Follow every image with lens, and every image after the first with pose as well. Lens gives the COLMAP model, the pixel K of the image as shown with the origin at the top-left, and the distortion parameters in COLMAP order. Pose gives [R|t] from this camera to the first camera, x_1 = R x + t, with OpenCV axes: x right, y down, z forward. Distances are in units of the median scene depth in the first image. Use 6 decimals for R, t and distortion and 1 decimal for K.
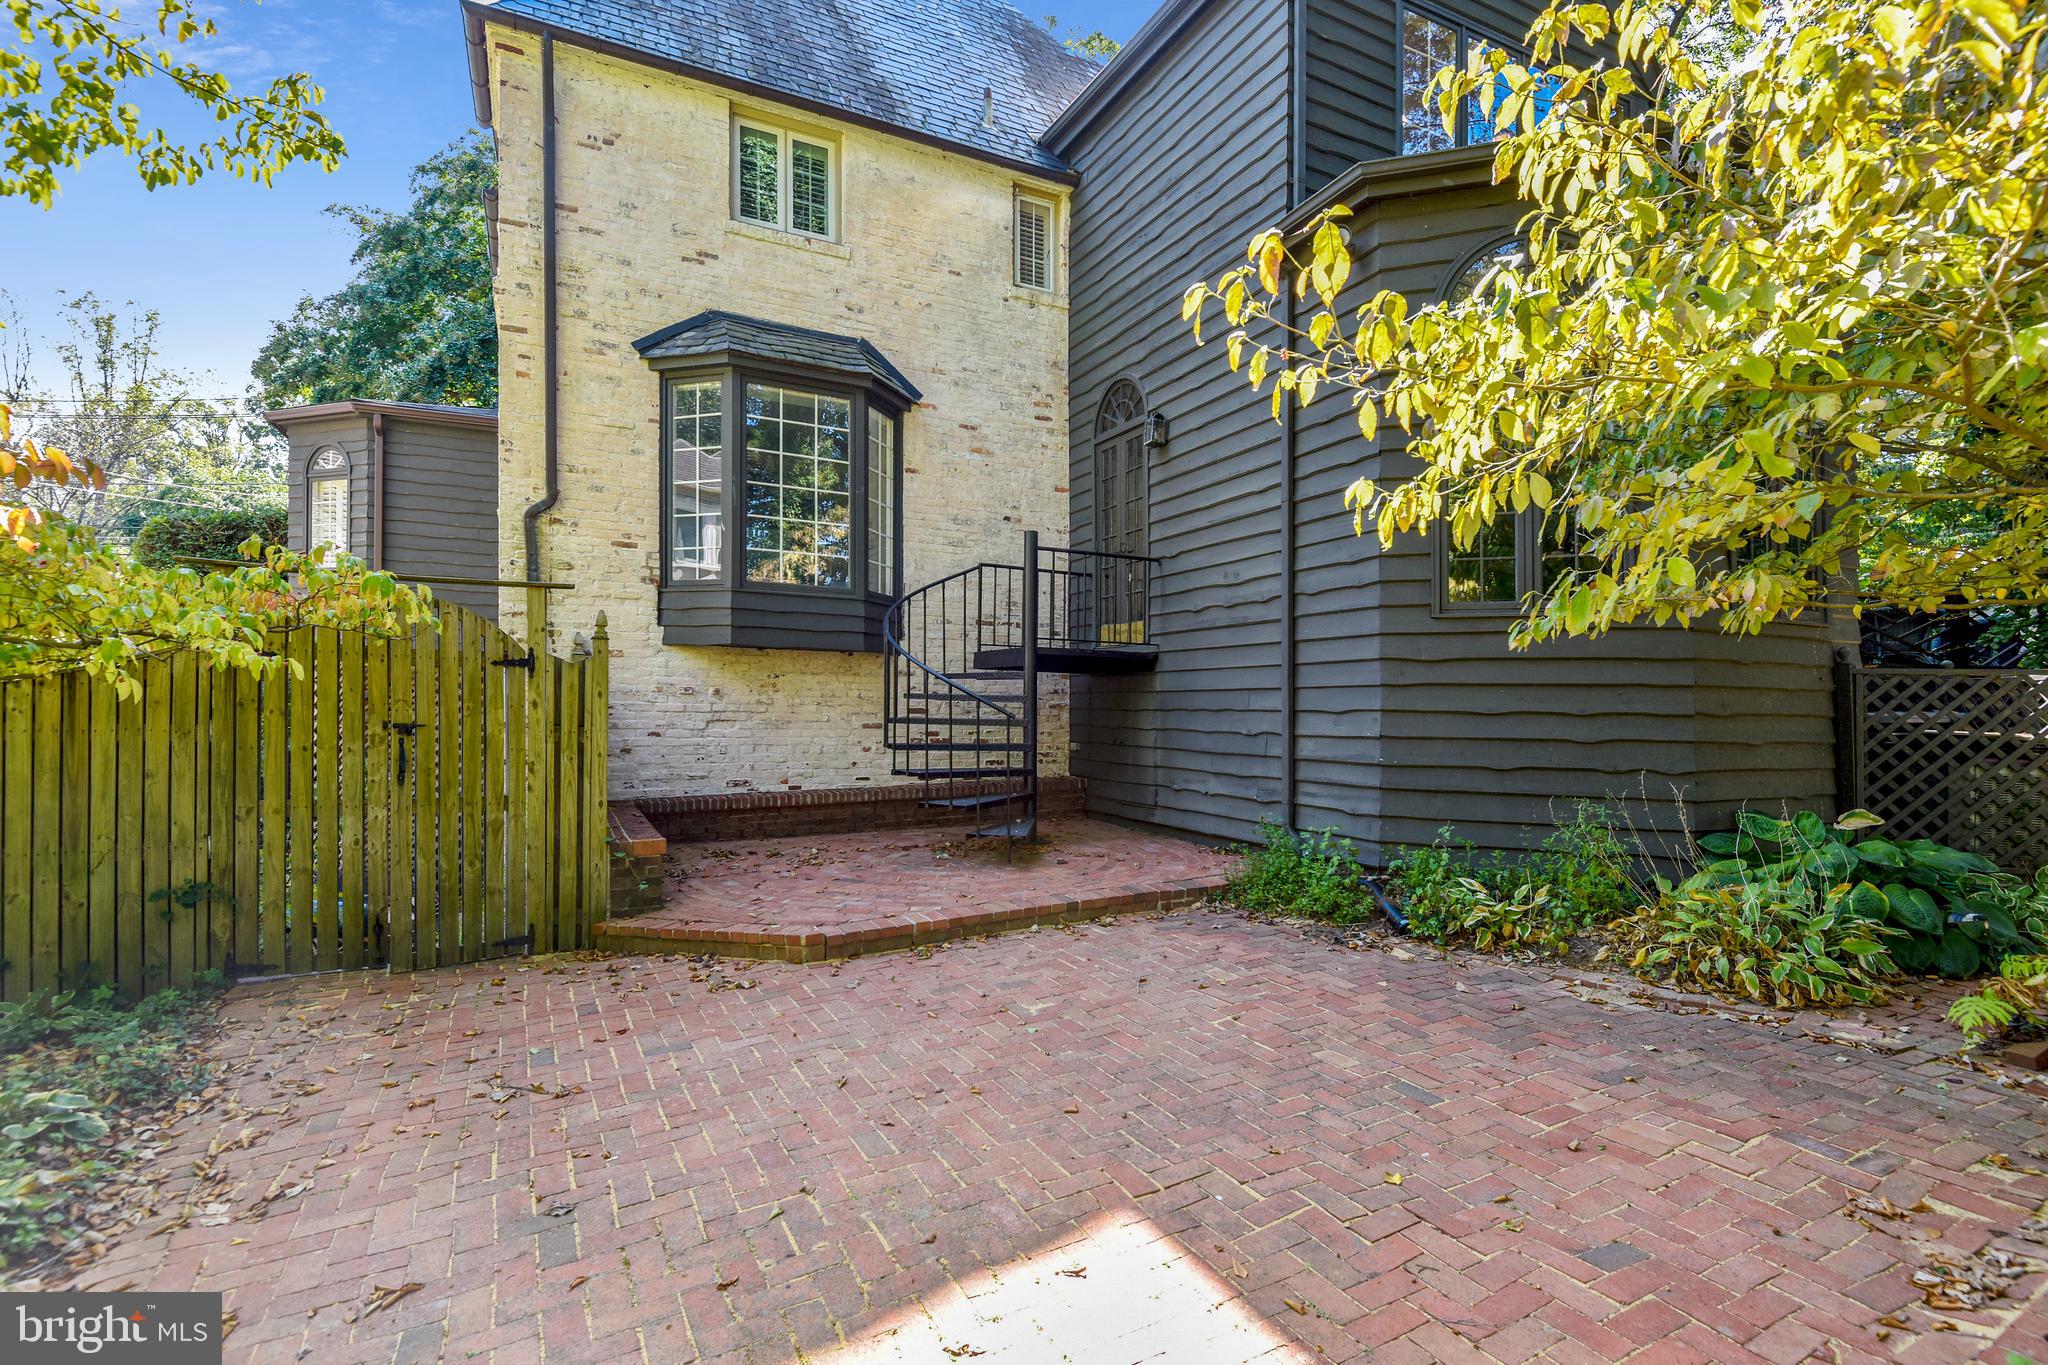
lens RADIAL K [[917.4, 0, 1024.0], [0, 917.4, 682.5], [0, 0, 1]] dist [0.019279, -0.016017]
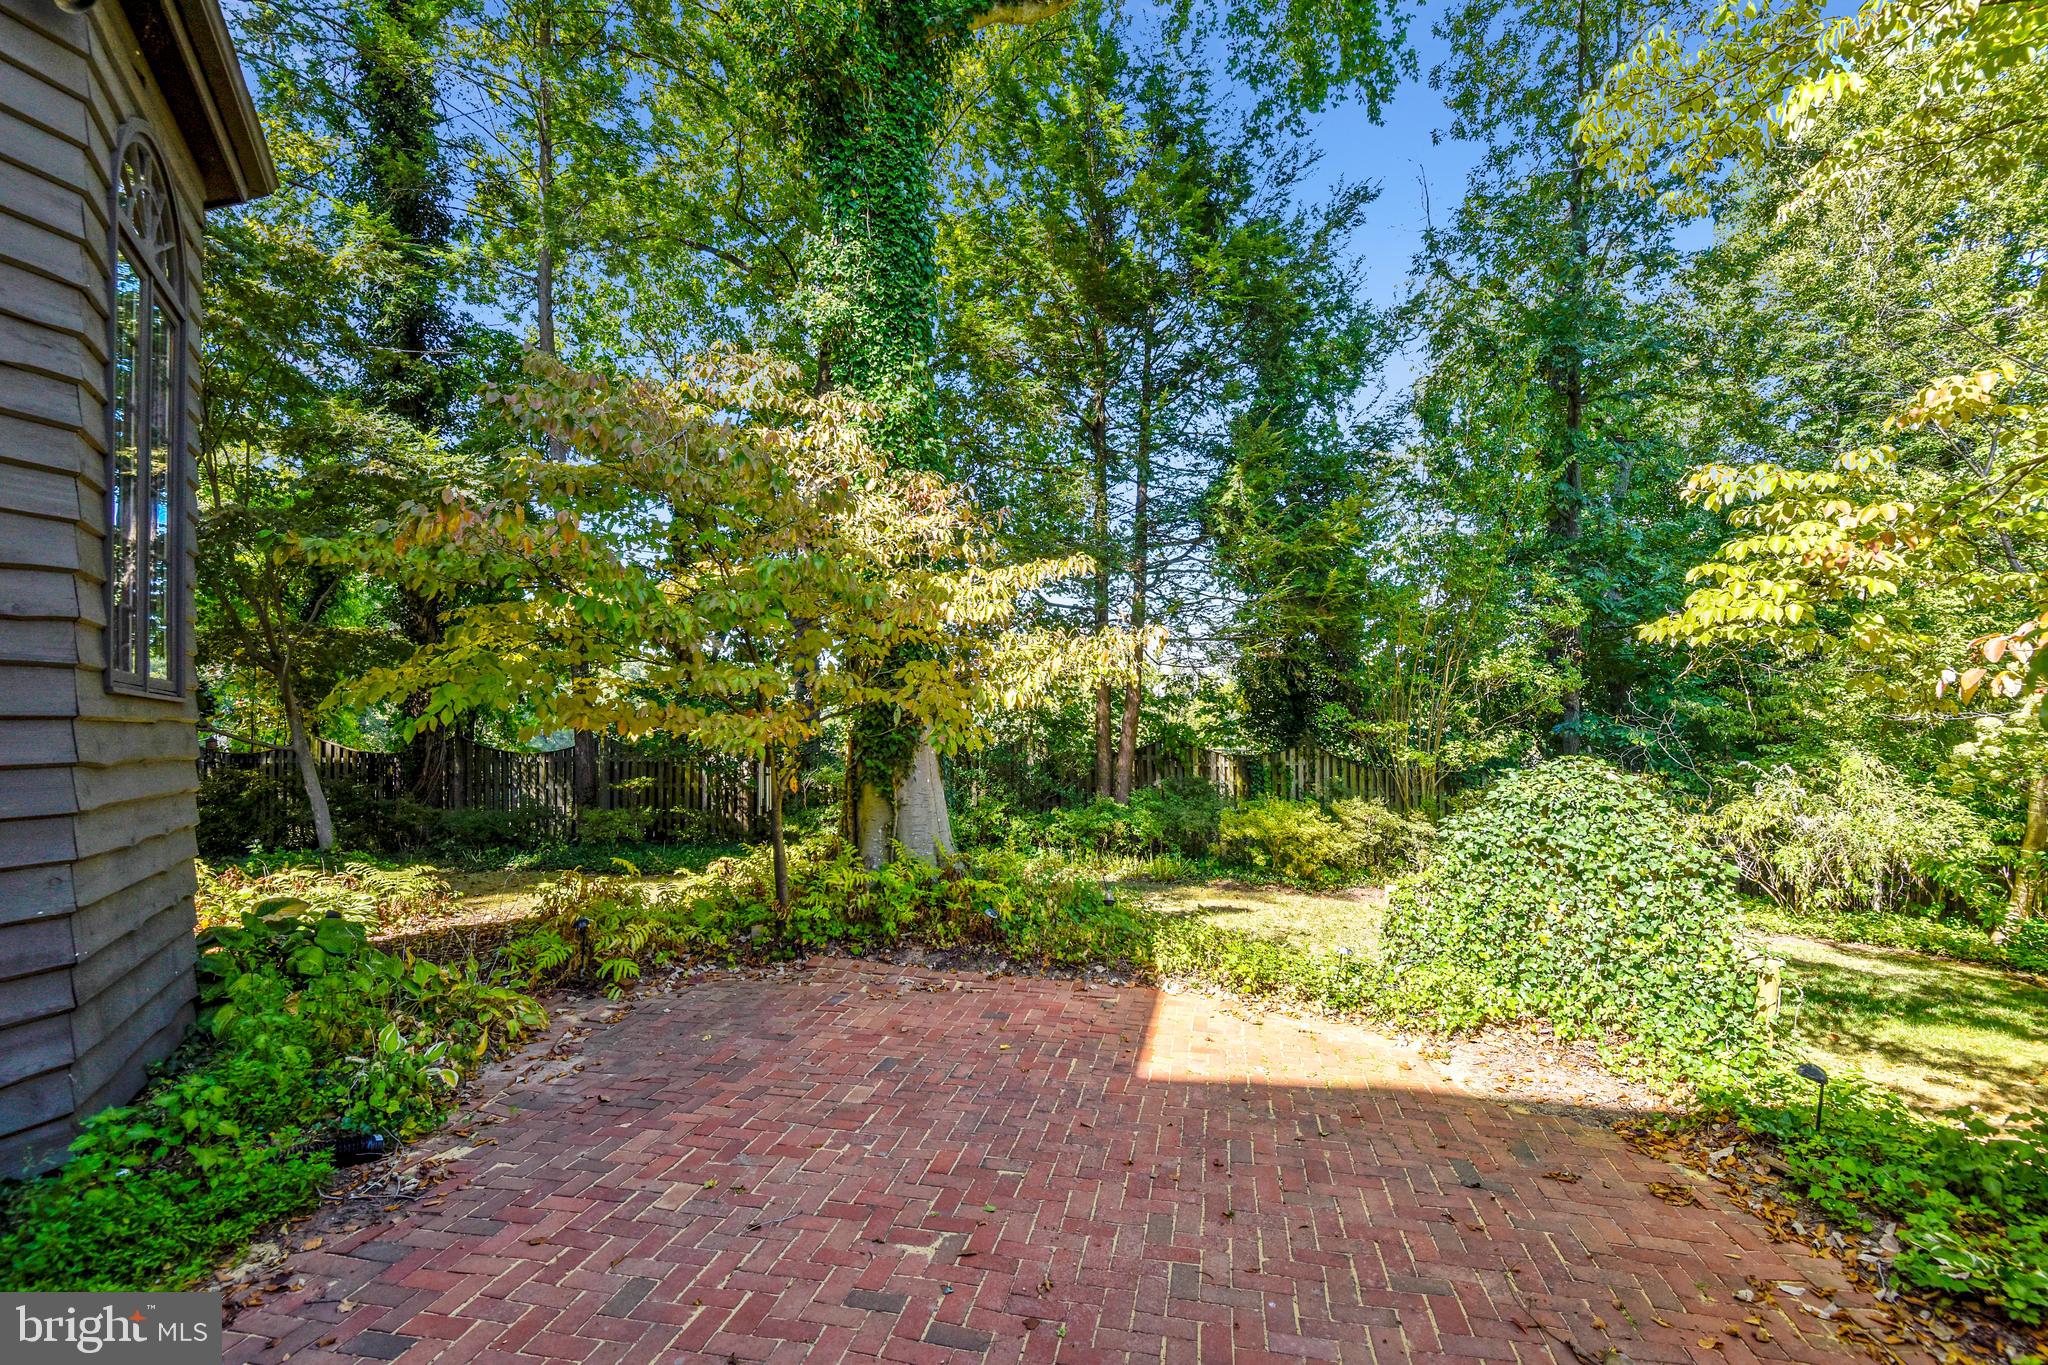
lens RADIAL K [[917.4, 0, 1024.0], [0, 917.4, 682.5], [0, 0, 1]] dist [0.019279, -0.016017]
pose [[-0.762065, 0.031064, 0.646755, -0.608632], [-0.005731, 0.998486, -0.054711, -0.078064], [-0.647475, -0.045400, -0.760733, 1.691617]]
